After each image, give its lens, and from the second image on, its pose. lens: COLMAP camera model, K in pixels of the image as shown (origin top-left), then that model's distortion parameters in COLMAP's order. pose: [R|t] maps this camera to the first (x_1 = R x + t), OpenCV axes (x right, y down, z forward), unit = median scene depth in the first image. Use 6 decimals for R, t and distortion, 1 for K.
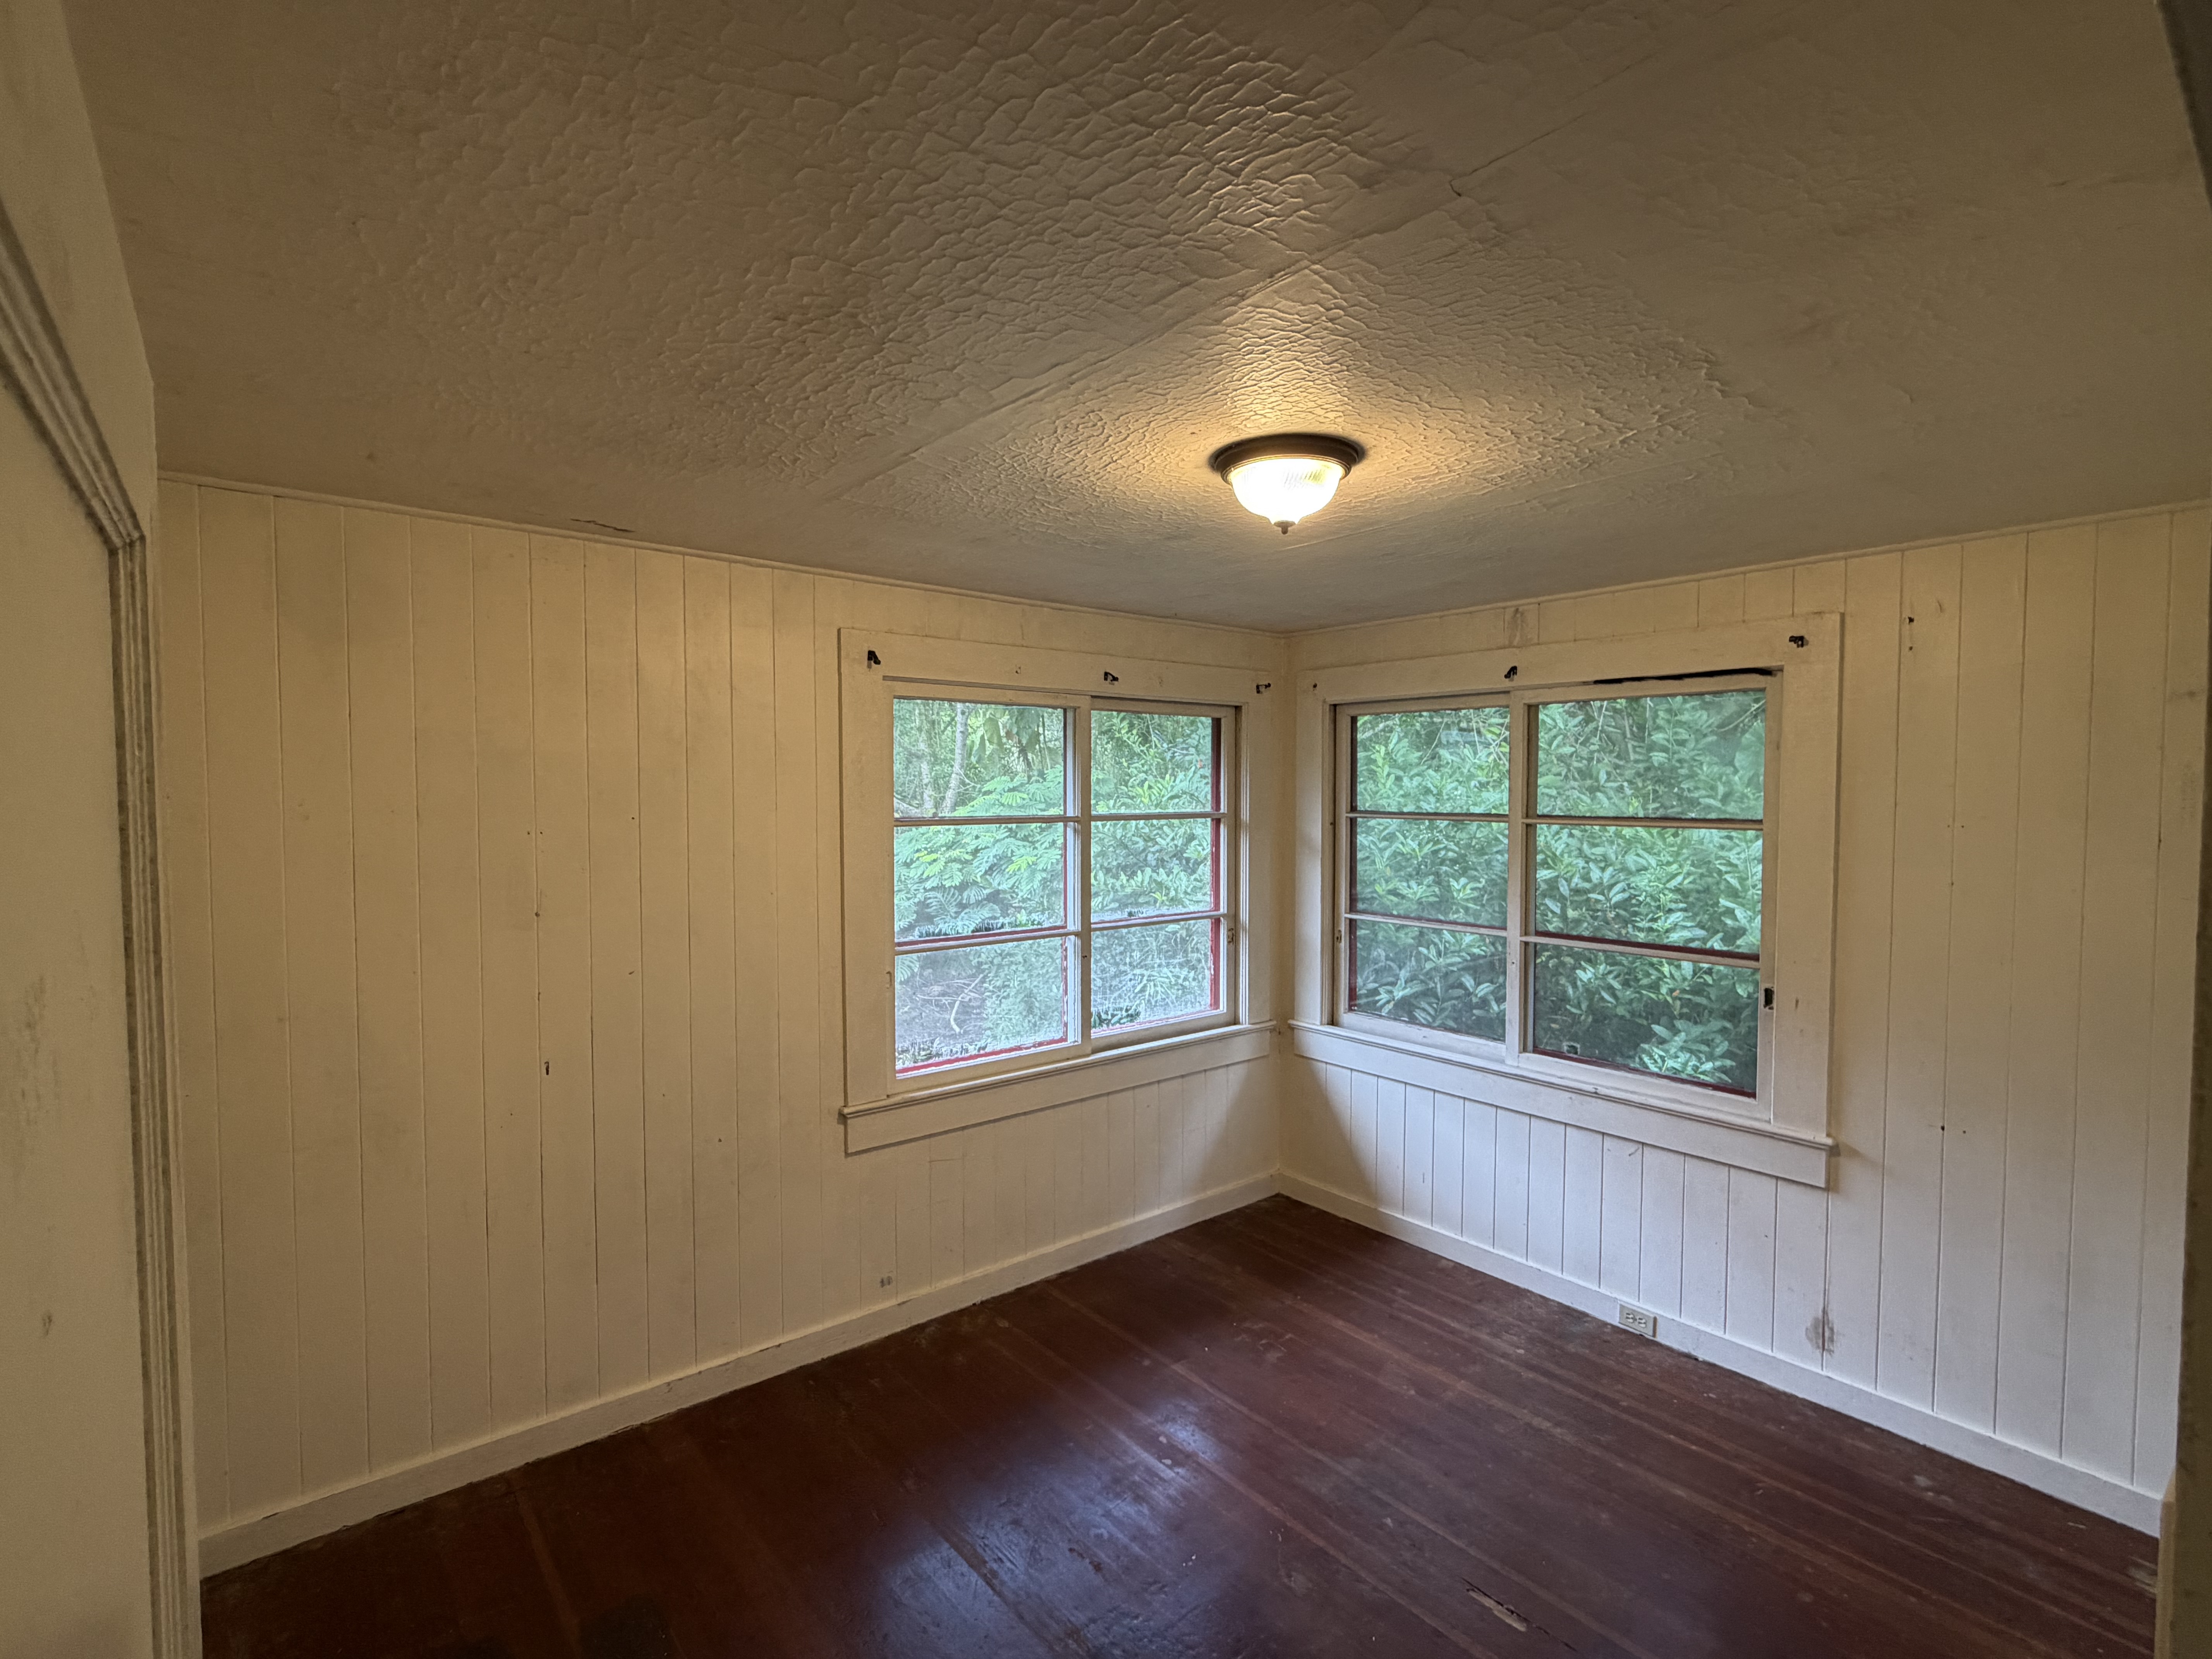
lens RADIAL K [[1030.3, 0, 1073.1], [0, 1030.3, 829.5], [0, 0, 1]] dist [-0.001786, -0.000435]
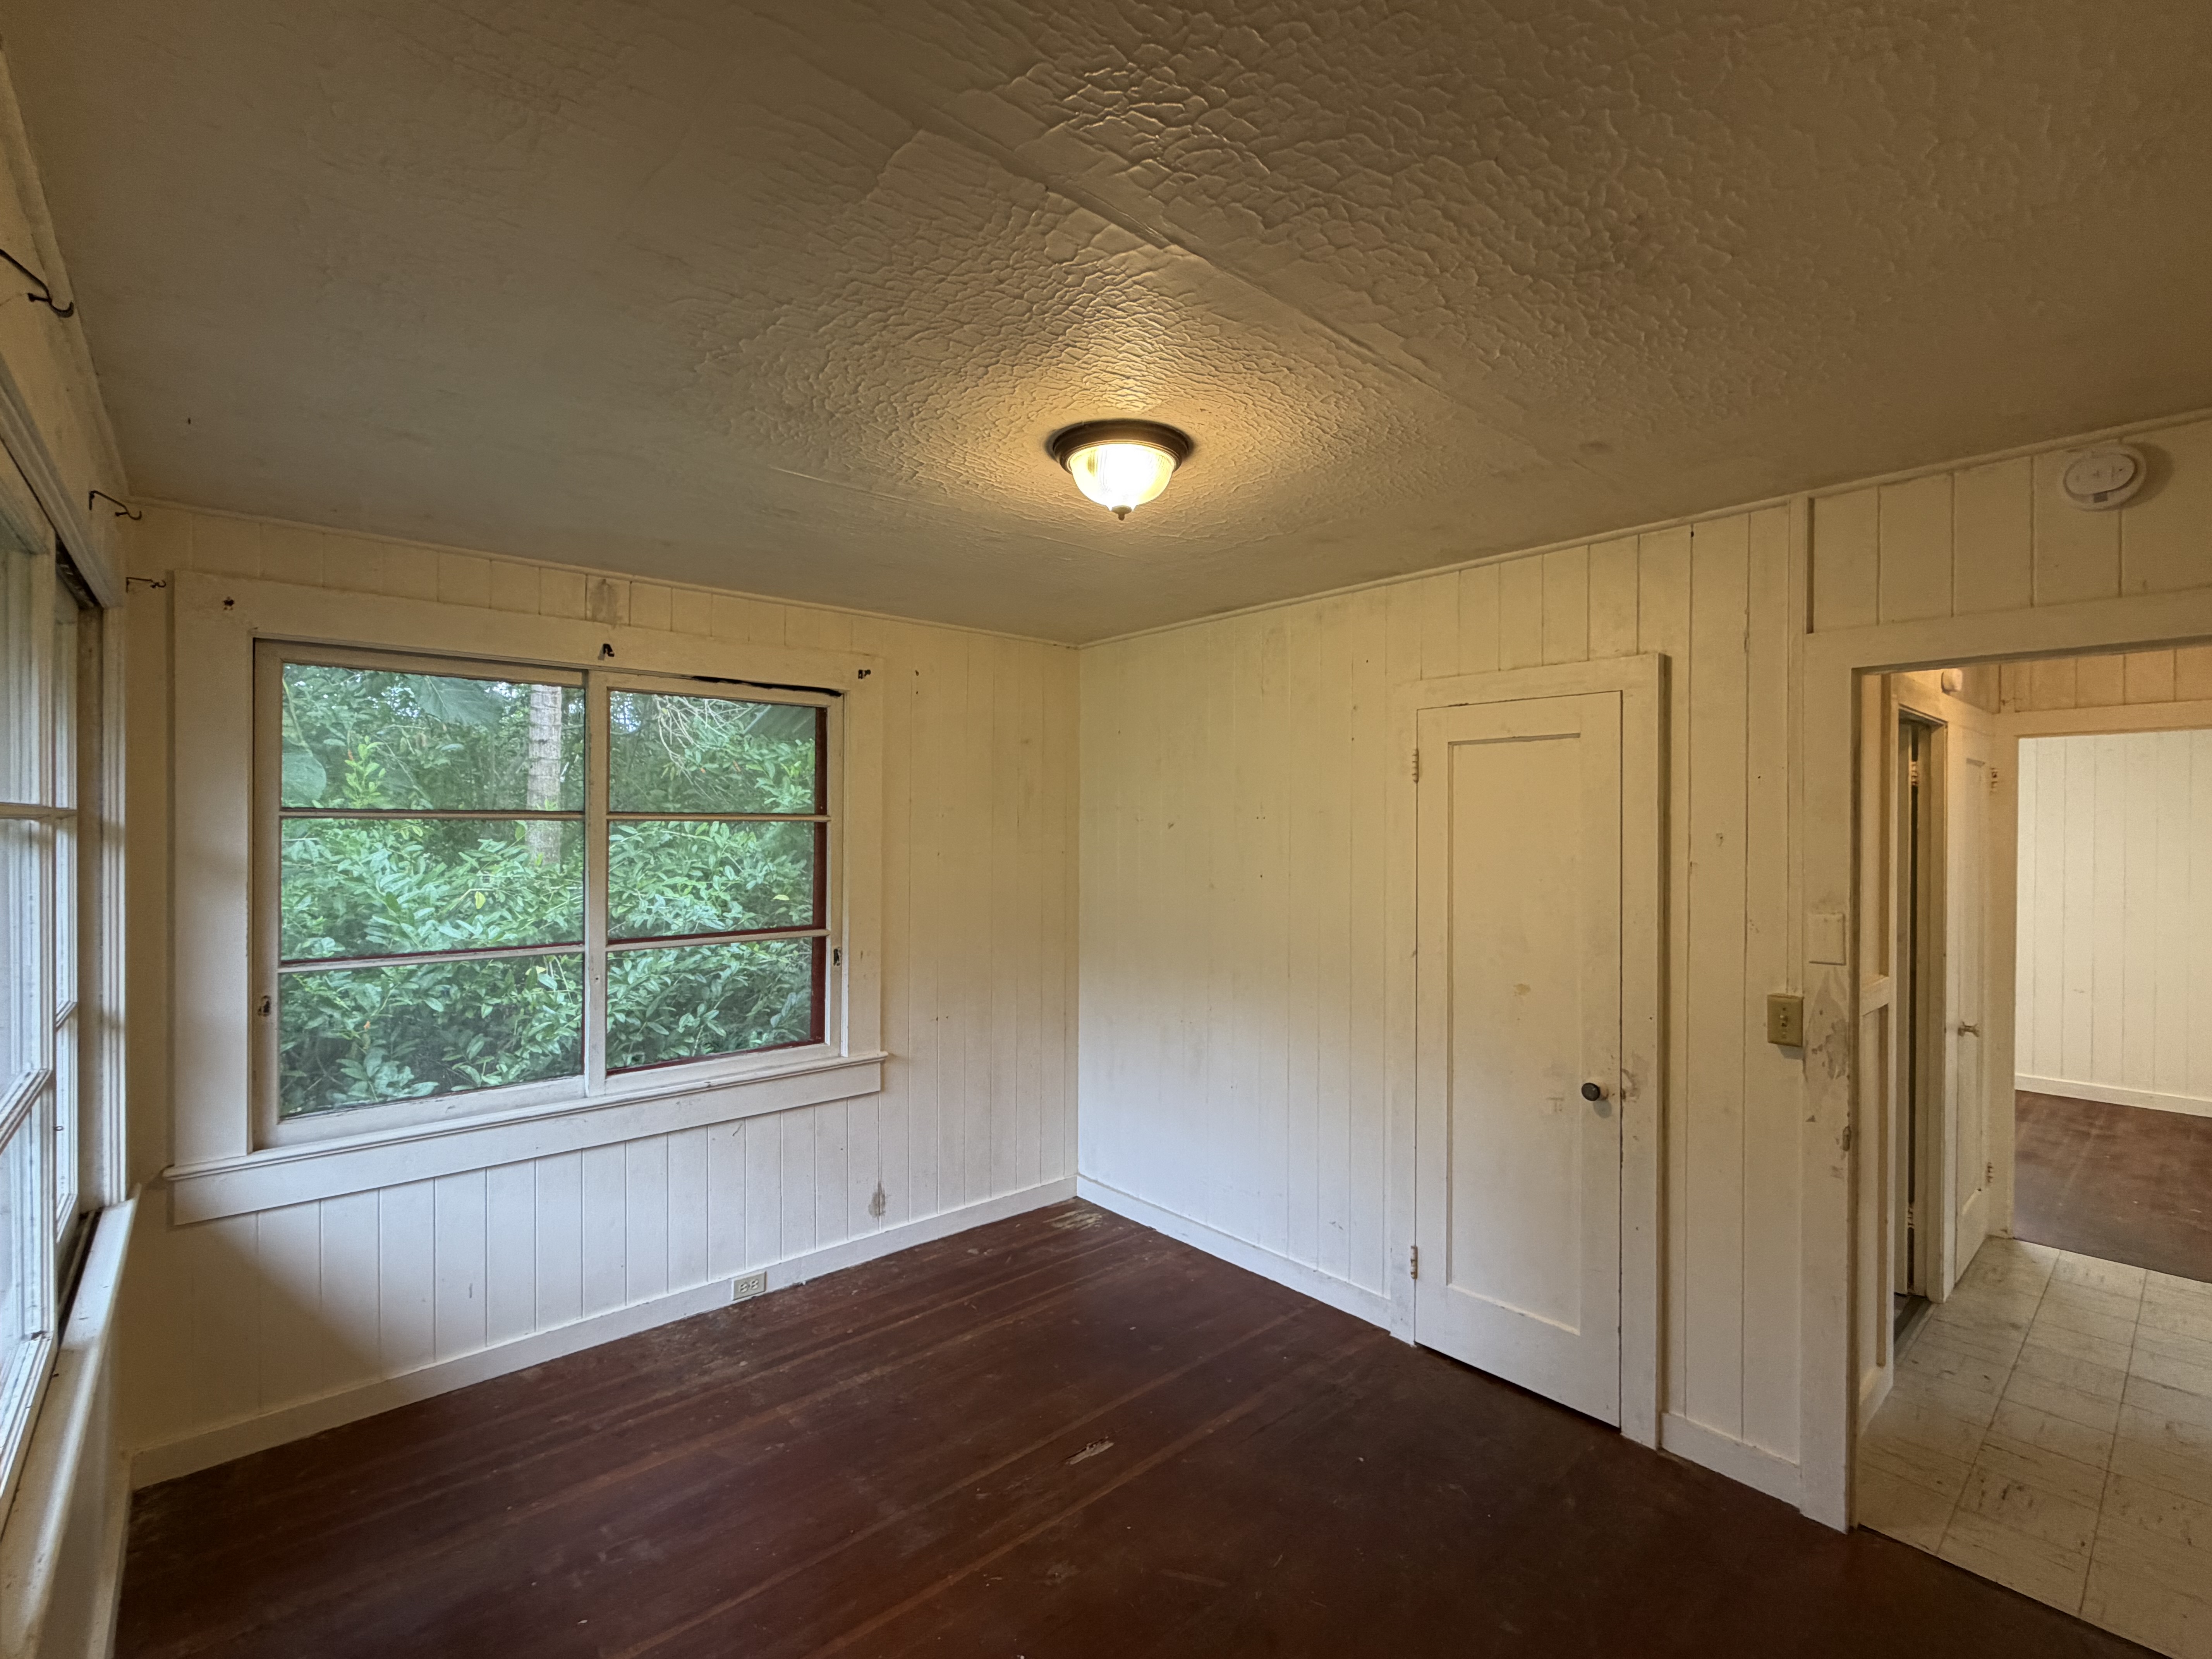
lens RADIAL K [[1010.9, 0, 1106.0], [0, 1010.9, 829.5], [0, 0, 1]] dist [-0.003208, -0.000273]
pose [[-0.053795, -0.006265, 0.998532, -0.516249], [0.034735, 0.999363, 0.008142, 0.010997], [-0.997948, 0.035122, -0.053543, 0.683763]]
